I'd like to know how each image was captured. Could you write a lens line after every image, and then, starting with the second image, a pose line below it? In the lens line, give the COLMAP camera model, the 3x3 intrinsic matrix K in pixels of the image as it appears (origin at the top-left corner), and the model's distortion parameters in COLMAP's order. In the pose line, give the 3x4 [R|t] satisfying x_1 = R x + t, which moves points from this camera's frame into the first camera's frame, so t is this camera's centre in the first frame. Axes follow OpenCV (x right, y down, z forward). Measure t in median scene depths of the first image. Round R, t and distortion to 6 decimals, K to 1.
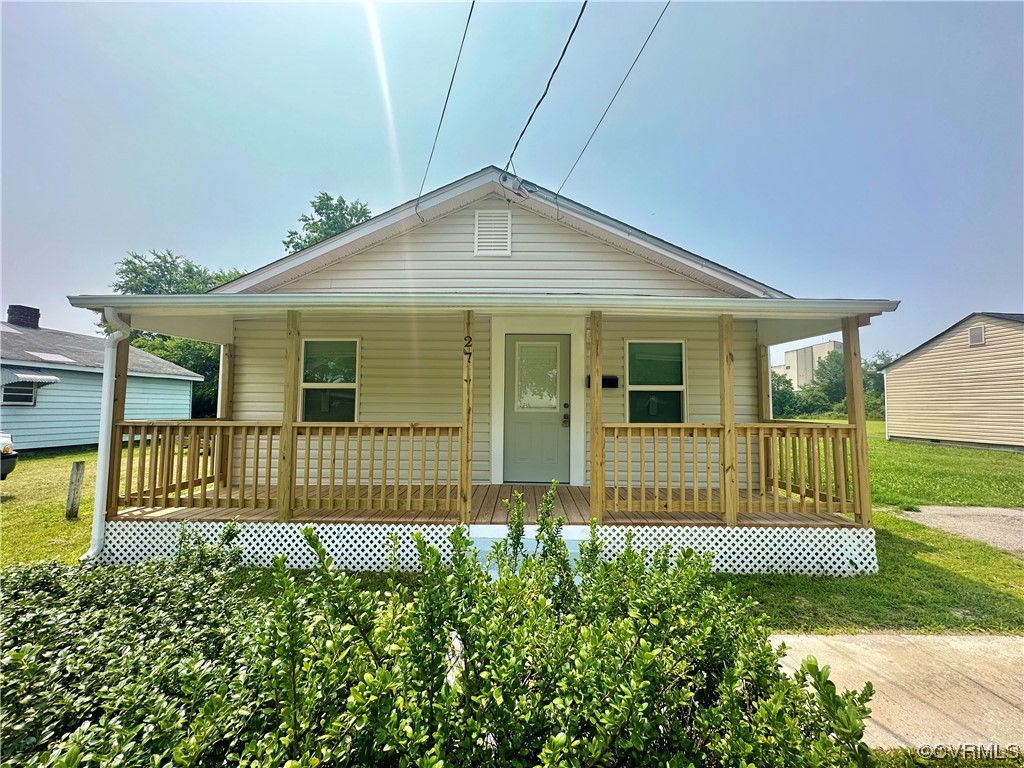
lens RADIAL K [[411.0, 0, 512.1], [0, 411.0, 382.6], [0, 0, 1]] dist [-0.003723, 0.000343]
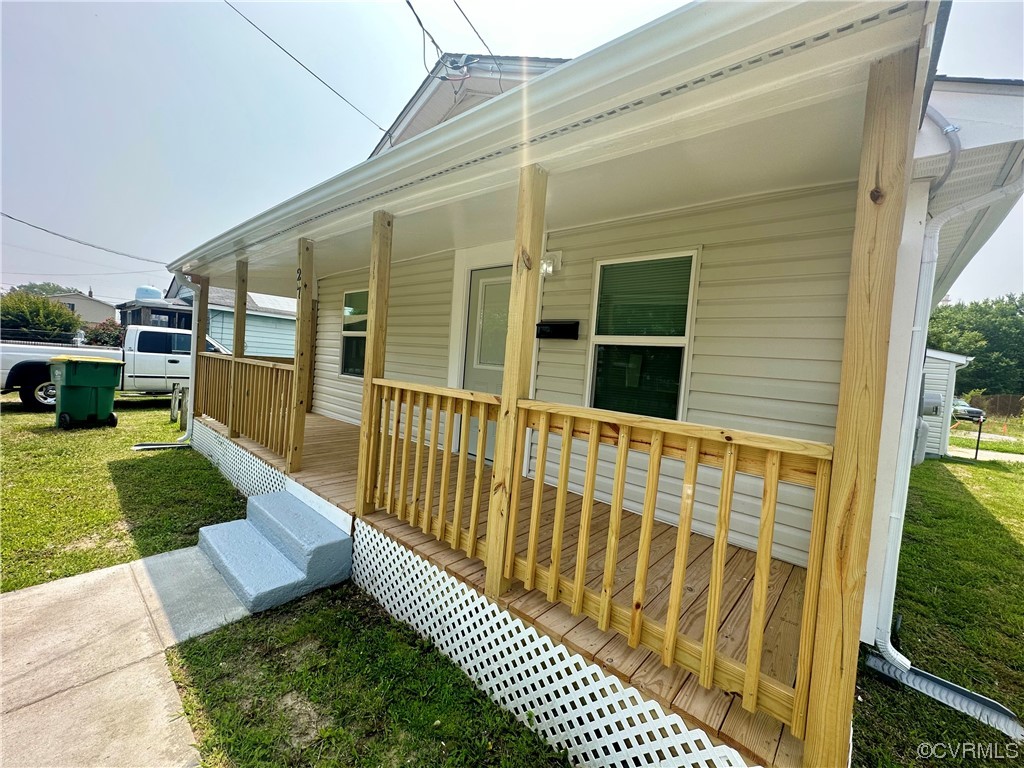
lens RADIAL K [[411.0, 0, 512.1], [0, 411.0, 382.6], [0, 0, 1]] dist [-0.003723, 0.000343]
pose [[0.758738, 0.082241, -0.646184, 0.863285], [-0.034857, 0.995703, 0.085796, 0.040964], [0.650463, -0.042572, 0.758344, 0.646846]]
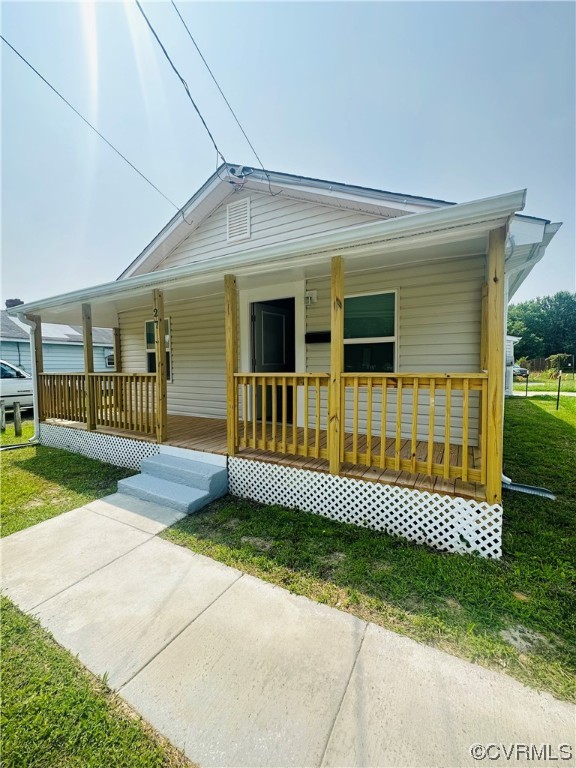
lens RADIAL K [[308.2, 0, 290.2], [0, 308.2, 384.6], [0, 0, 1]] dist [-0.003723, 0.000343]
pose [[0.876261, 0.015529, -0.481586, 0.804694], [0.041964, 0.993223, 0.108382, 0.045342], [0.480005, -0.115180, 0.869671, 0.318571]]
